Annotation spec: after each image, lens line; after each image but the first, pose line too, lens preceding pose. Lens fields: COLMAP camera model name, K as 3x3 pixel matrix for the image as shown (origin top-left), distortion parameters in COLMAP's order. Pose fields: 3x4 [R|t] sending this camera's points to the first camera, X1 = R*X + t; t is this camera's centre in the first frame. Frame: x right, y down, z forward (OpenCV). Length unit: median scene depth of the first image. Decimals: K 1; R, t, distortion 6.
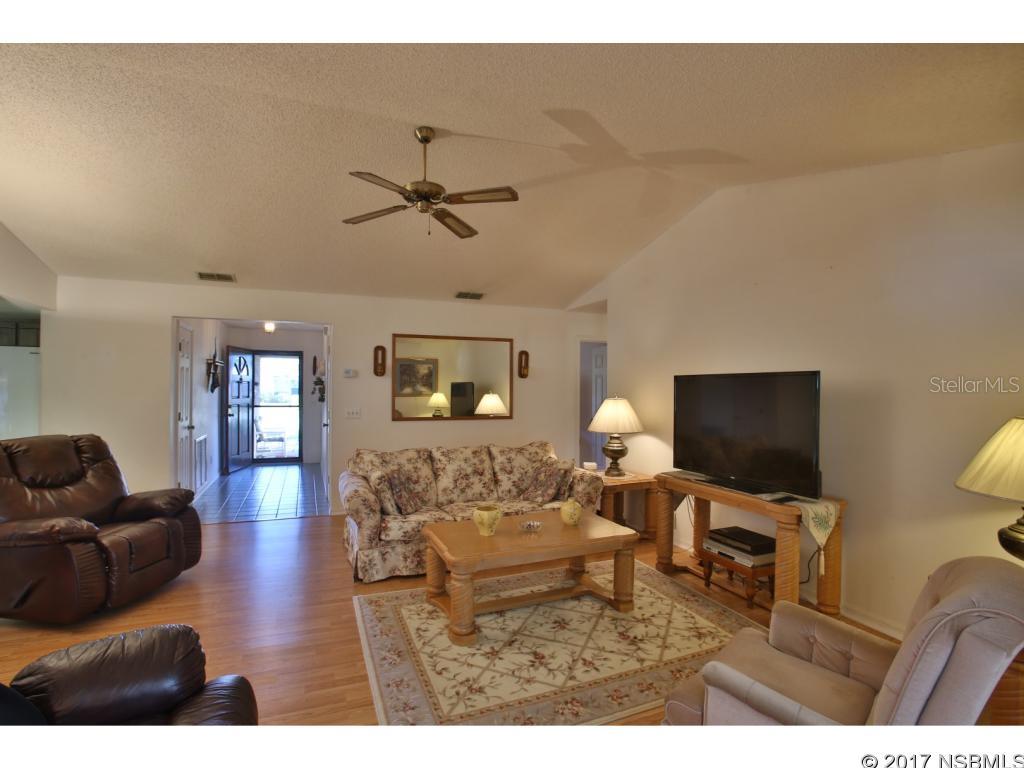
lens RADIAL K [[492.5, 0, 505.2], [0, 492.5, 384.1], [0, 0, 1]] dist [-0.067111, 0.000424]
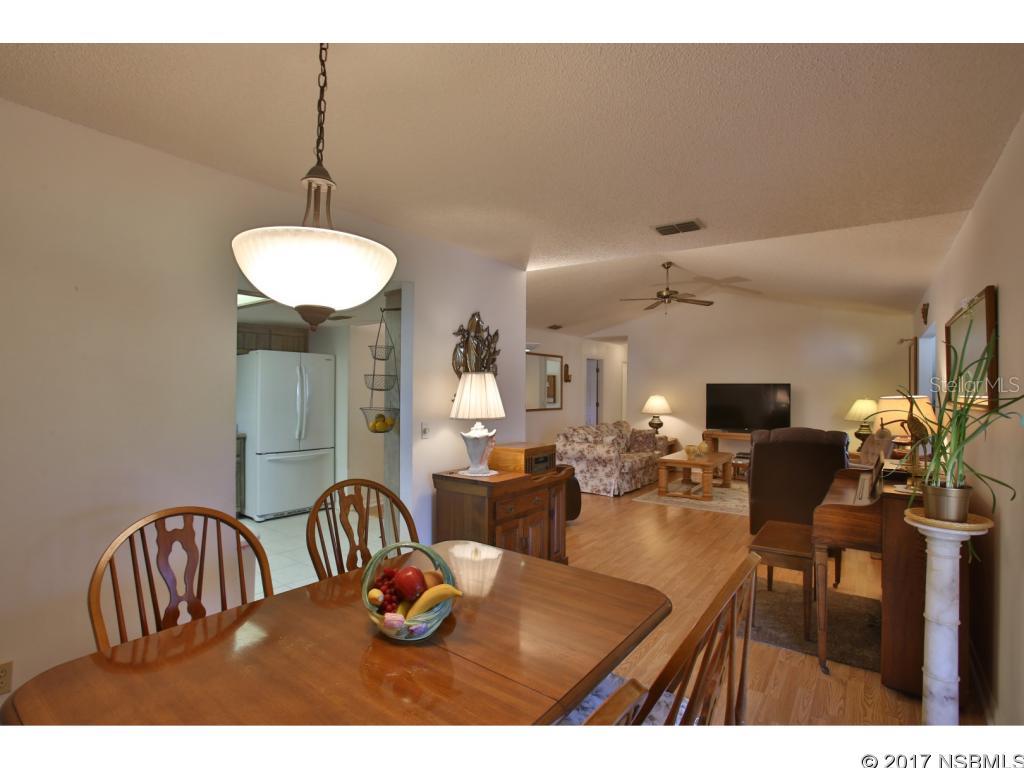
lens RADIAL K [[510.7, 0, 512.0], [0, 510.7, 384.0], [0, 0, 1]] dist [-0.065632, 0.000104]
pose [[0.845480, 0.004972, 0.533984, -1.224709], [-0.006356, 0.999980, 0.000753, -0.009378], [-0.533970, -0.004031, 0.845494, -0.295483]]
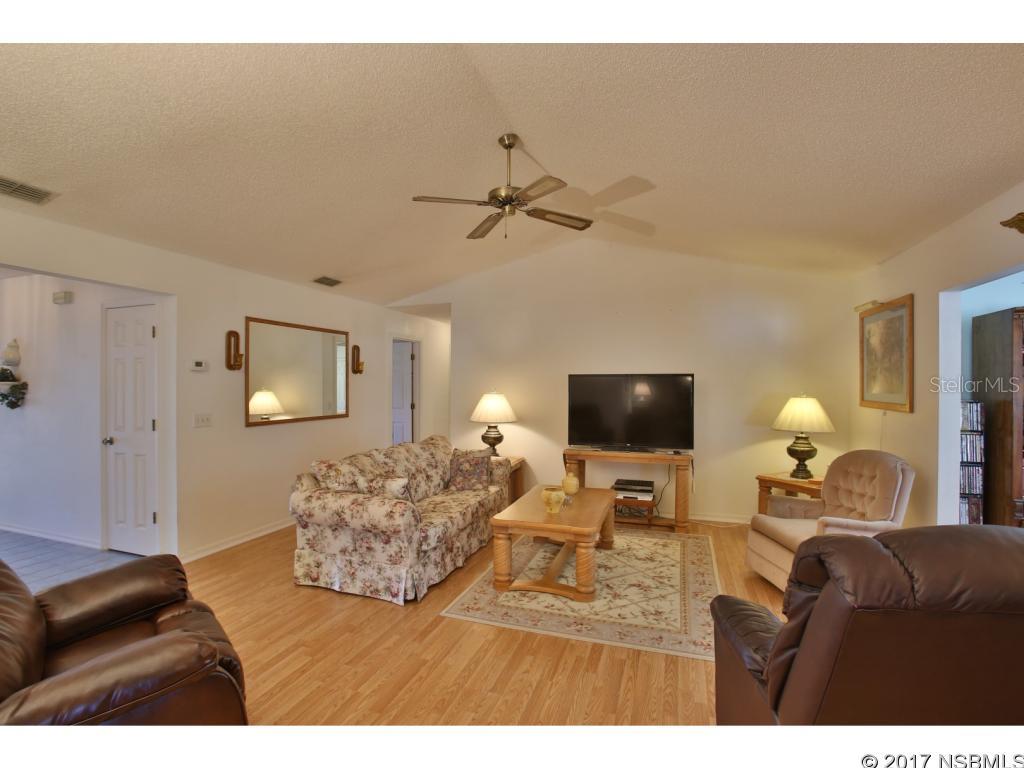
lens RADIAL K [[492.5, 0, 505.2], [0, 492.5, 384.1], [0, 0, 1]] dist [-0.067111, 0.000424]
pose [[0.659985, -0.005786, 0.751257, -0.633665], [-0.002327, 0.999950, 0.009745, -0.003304], [-0.751276, -0.008180, 0.659938, 0.210165]]
